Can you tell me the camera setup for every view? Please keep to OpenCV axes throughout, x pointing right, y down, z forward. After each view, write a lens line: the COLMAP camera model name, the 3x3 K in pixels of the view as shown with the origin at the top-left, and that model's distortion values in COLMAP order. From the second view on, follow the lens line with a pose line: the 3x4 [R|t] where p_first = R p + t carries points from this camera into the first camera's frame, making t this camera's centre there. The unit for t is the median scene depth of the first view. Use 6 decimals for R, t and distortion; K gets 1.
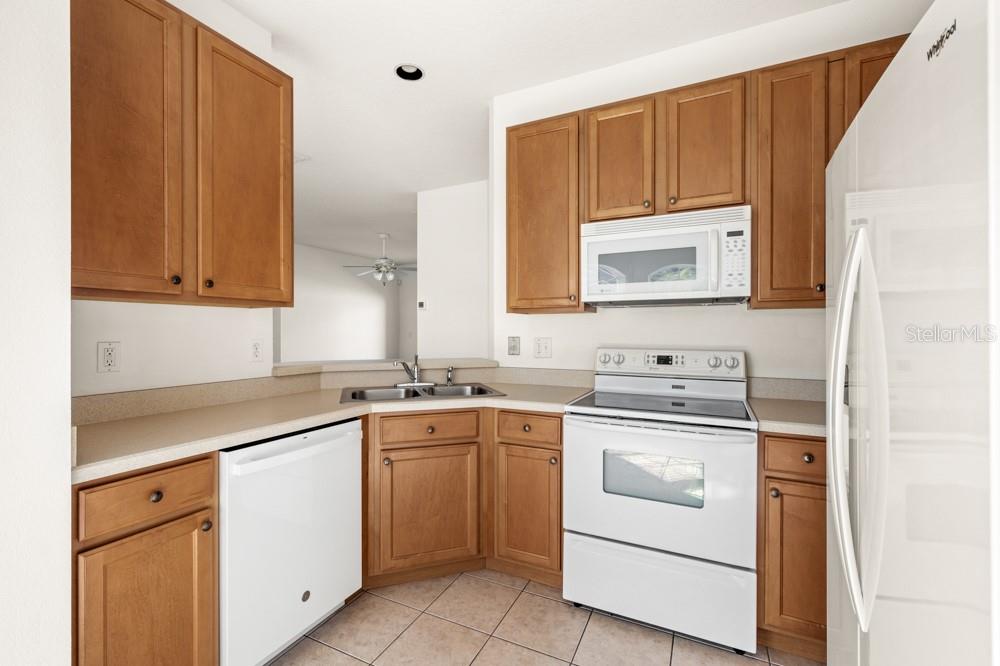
lens RADIAL K [[431.5, 0, 494.8], [0, 431.5, 333.4], [0, 0, 1]] dist [0.000014, 0.000208]
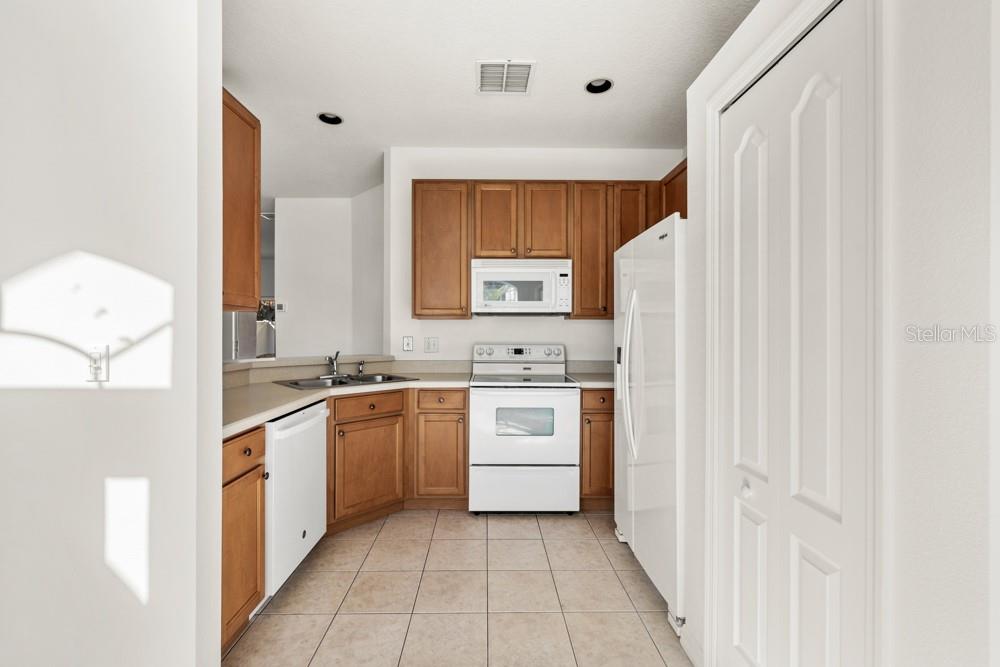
lens RADIAL K [[431.5, 0, 494.8], [0, 431.5, 333.9], [0, 0, 1]] dist [0.000014, 0.000208]
pose [[0.887566, 0.000061, 0.460681, -0.418750], [0.000778, 0.999998, -0.001632, 0.002175], [-0.460681, 0.001807, 0.887564, -0.343334]]
